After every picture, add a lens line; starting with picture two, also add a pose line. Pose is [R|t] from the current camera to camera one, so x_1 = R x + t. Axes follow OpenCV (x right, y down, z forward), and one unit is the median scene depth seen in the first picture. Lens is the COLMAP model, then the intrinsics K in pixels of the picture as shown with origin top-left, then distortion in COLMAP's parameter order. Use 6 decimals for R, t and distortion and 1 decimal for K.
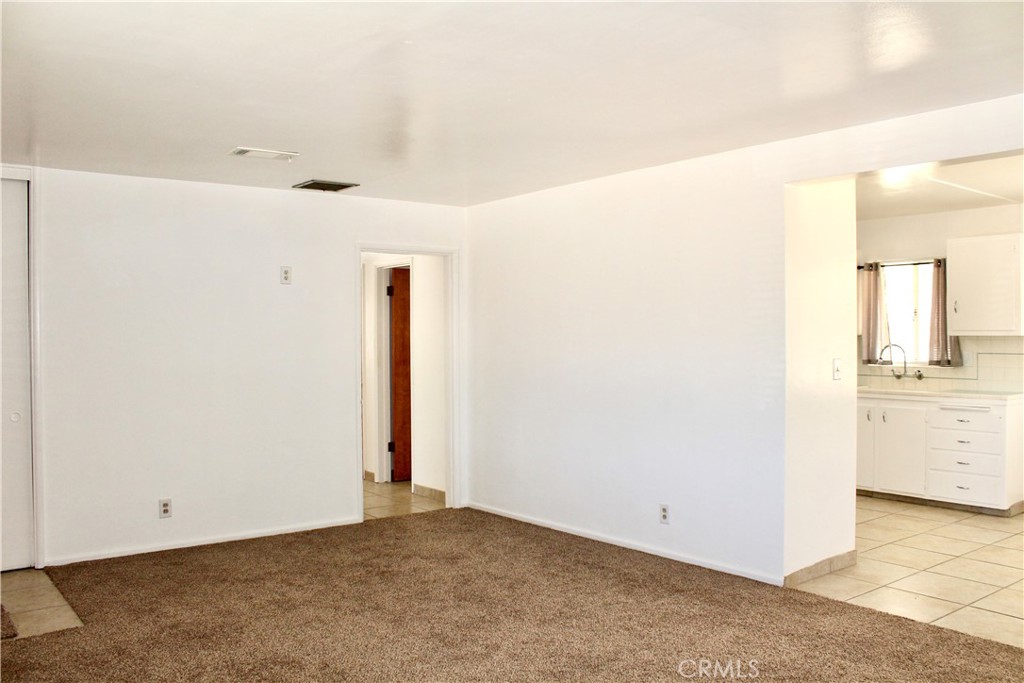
lens RADIAL K [[858.7, 0, 521.8], [0, 858.7, 333.1], [0, 0, 1]] dist [-0.160056, 0.144076]
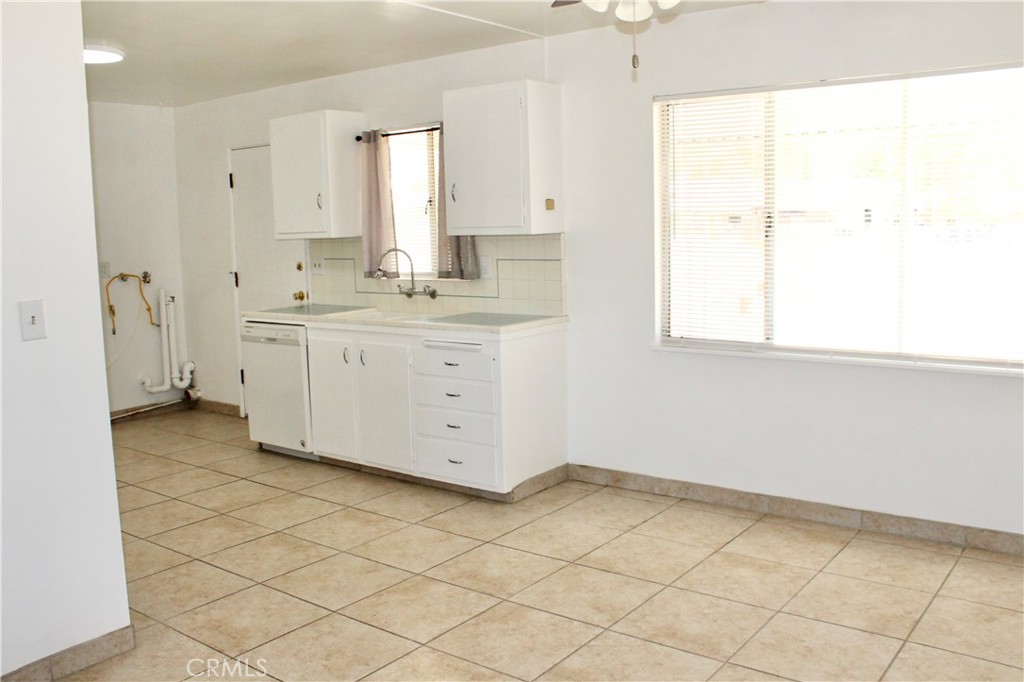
lens RADIAL K [[904.4, 0, 512.0], [0, 904.4, 341.0], [0, 0, 1]] dist [-0.177005, 0.172329]
pose [[0.968037, -0.055789, 0.244523, 0.517920], [0.023520, 0.990843, 0.132952, -0.010969], [-0.249701, -0.122951, 0.960485, 0.373587]]
